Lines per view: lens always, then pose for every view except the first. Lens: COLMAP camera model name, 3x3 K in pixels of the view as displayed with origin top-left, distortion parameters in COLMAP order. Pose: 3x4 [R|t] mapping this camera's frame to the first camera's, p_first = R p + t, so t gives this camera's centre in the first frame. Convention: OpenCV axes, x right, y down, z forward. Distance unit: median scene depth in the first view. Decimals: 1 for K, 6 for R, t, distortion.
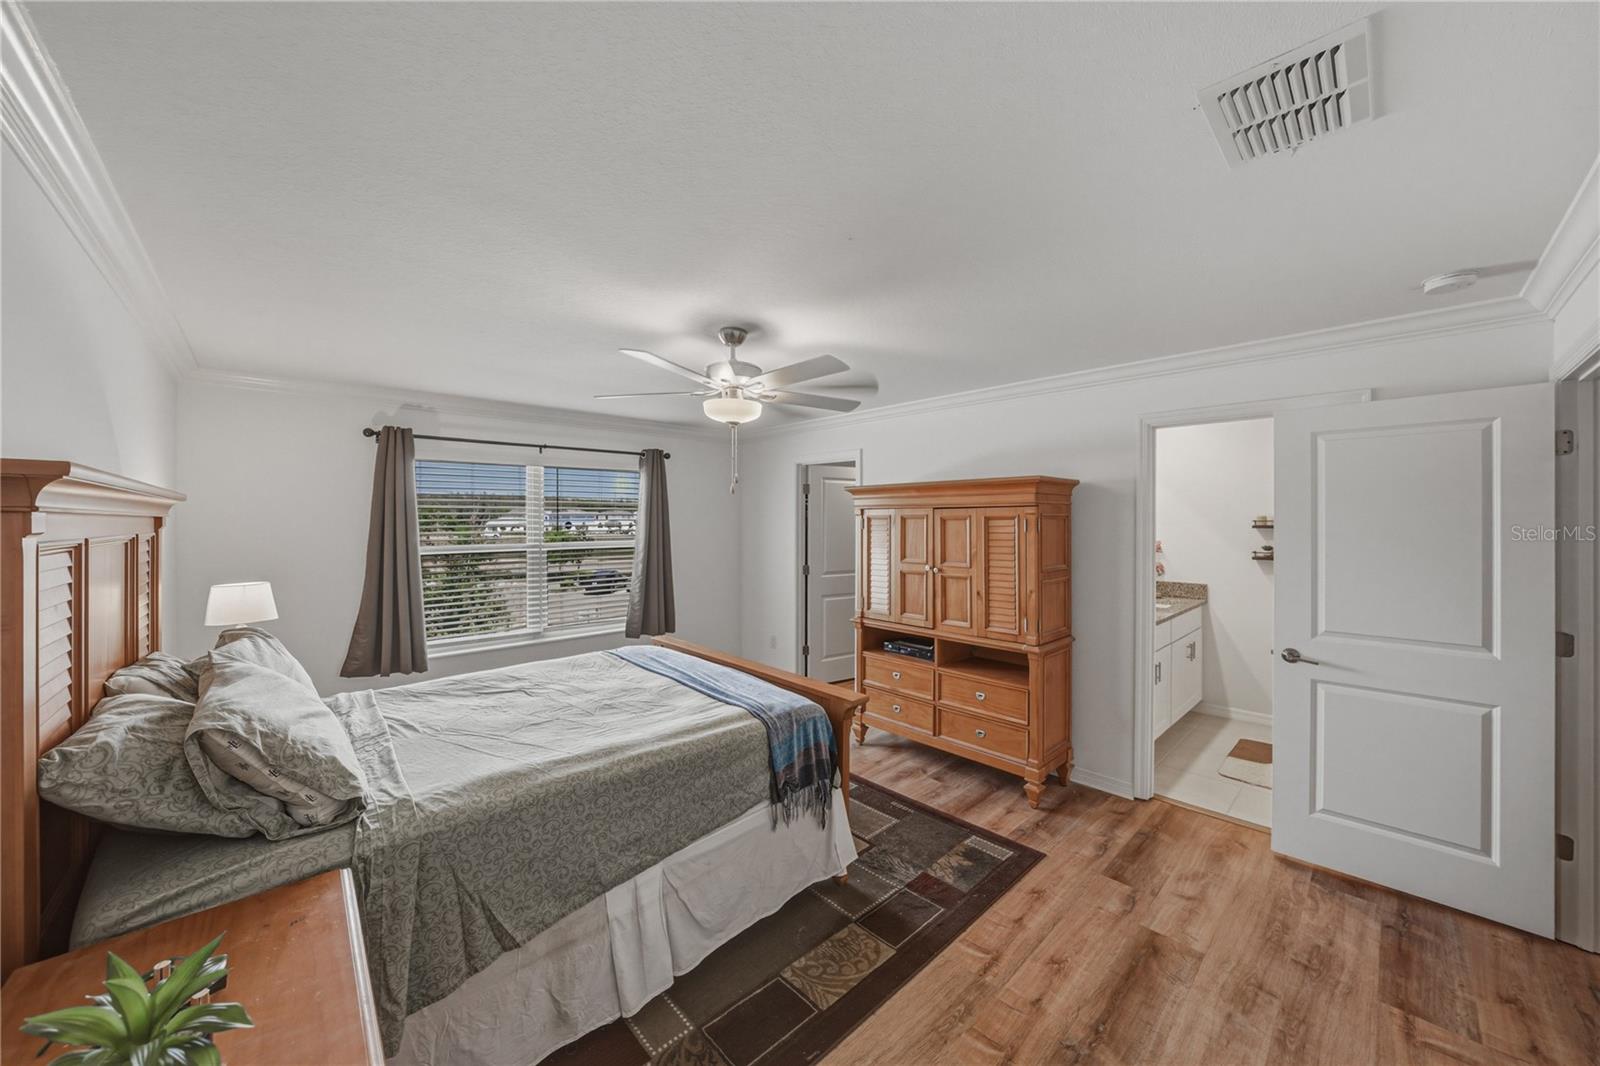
lens RADIAL K [[572.7, 0, 805.0], [0, 572.7, 516.3], [0, 0, 1]] dist [-0.018159, 0.000277]
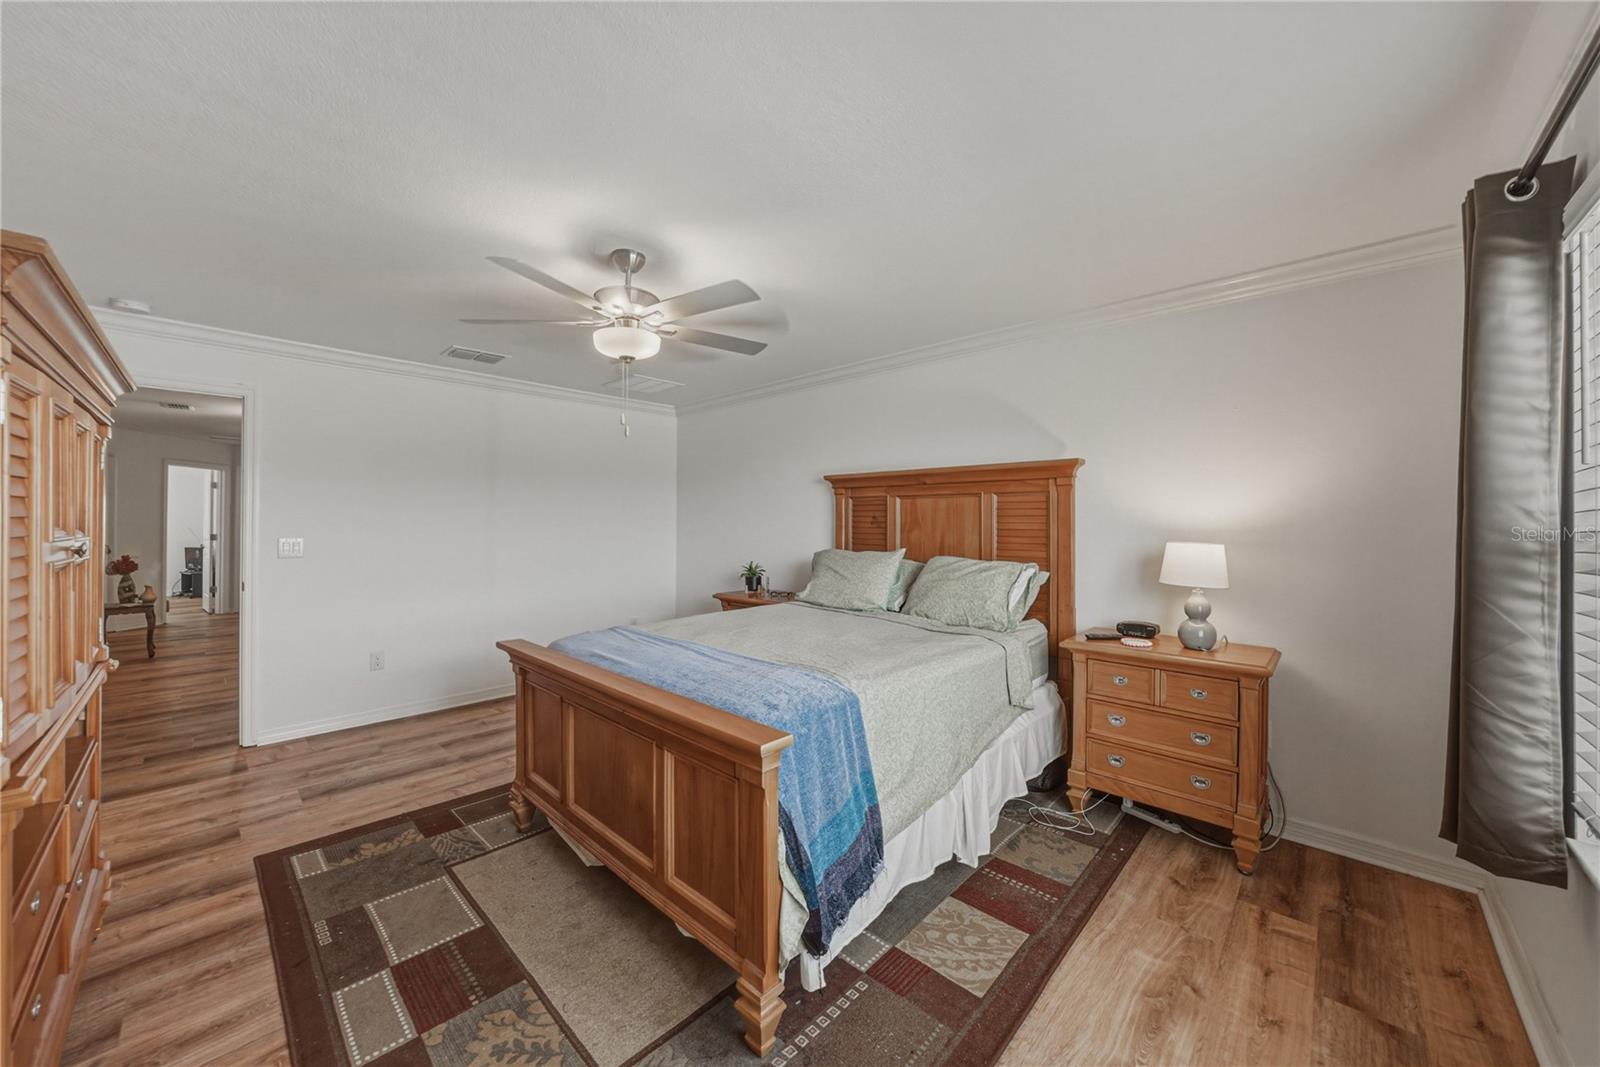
lens RADIAL K [[579.5, 0, 815.1], [0, 579.5, 522.0], [0, 0, 1]] dist [-0.016188, 0.000386]
pose [[-0.997214, -0.001798, -0.074577, -0.400225], [-0.000936, 0.999932, -0.011587, 0.116157], [0.074593, -0.011485, -0.997148, 2.188324]]
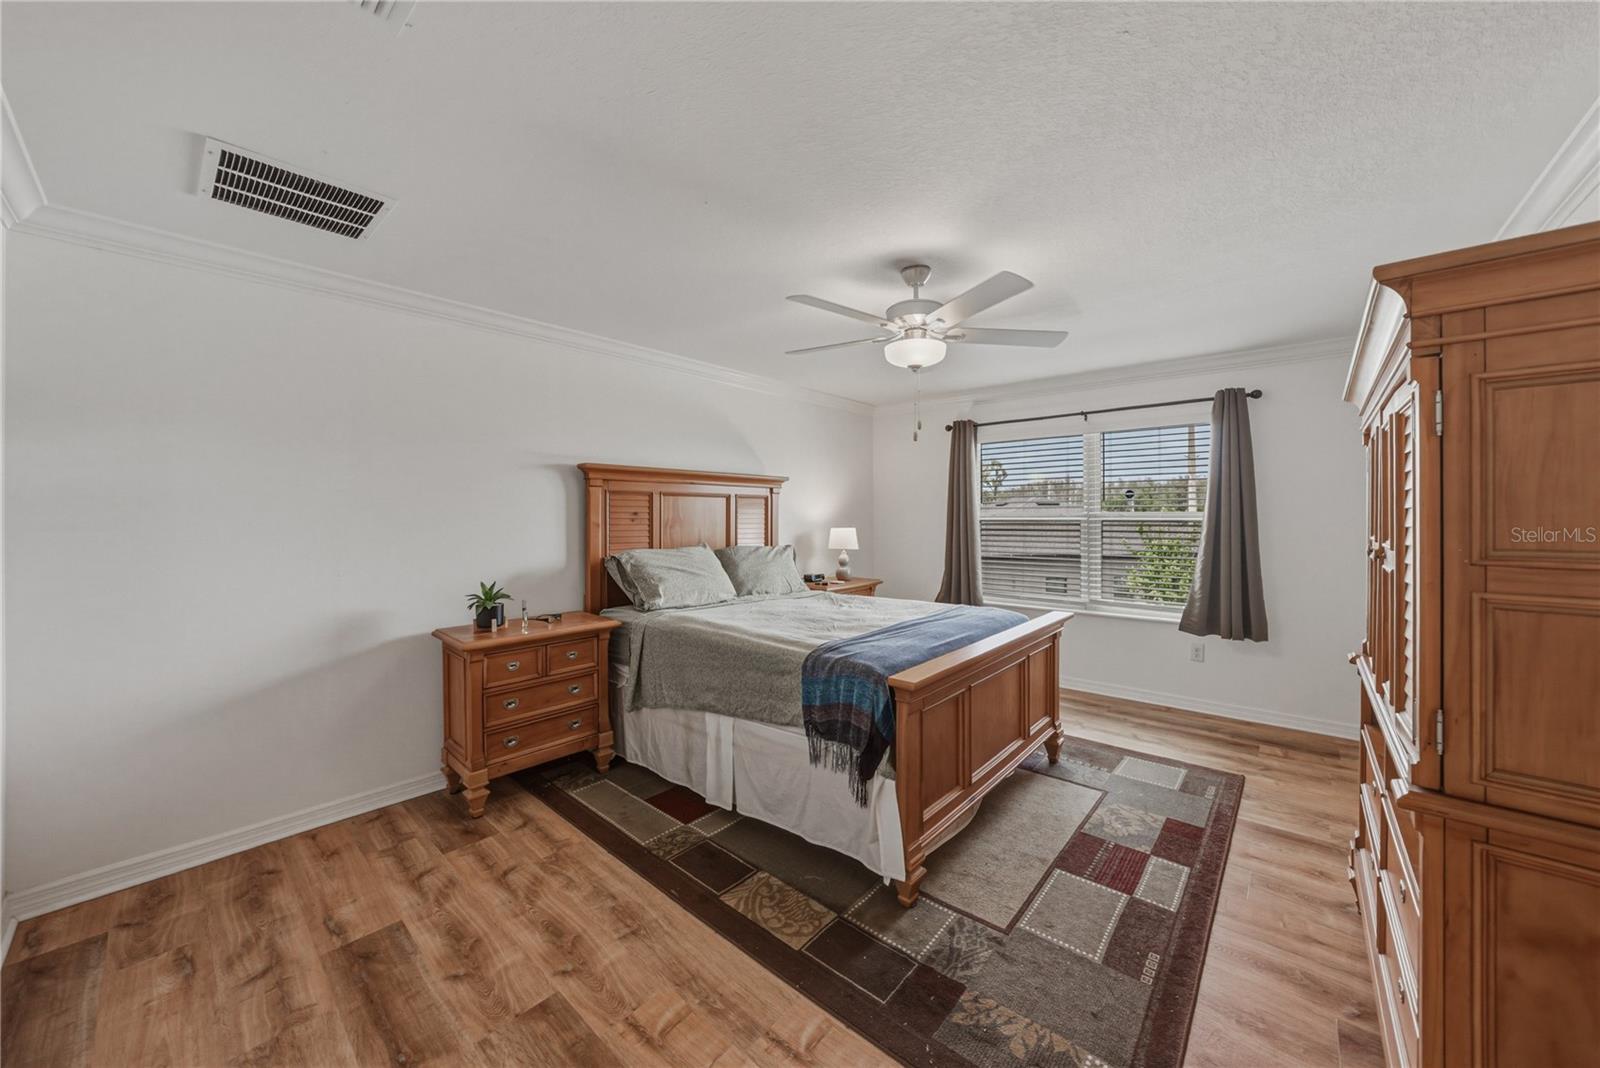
lens RADIAL K [[572.7, 0, 805.0], [0, 572.7, 517.3], [0, 0, 1]] dist [-0.018159, 0.000277]
pose [[0.105584, 0.004781, -0.994399, 0.902048], [0.006756, 0.999962, 0.005525, 0.091563], [0.994387, -0.007302, 0.105547, 0.818956]]
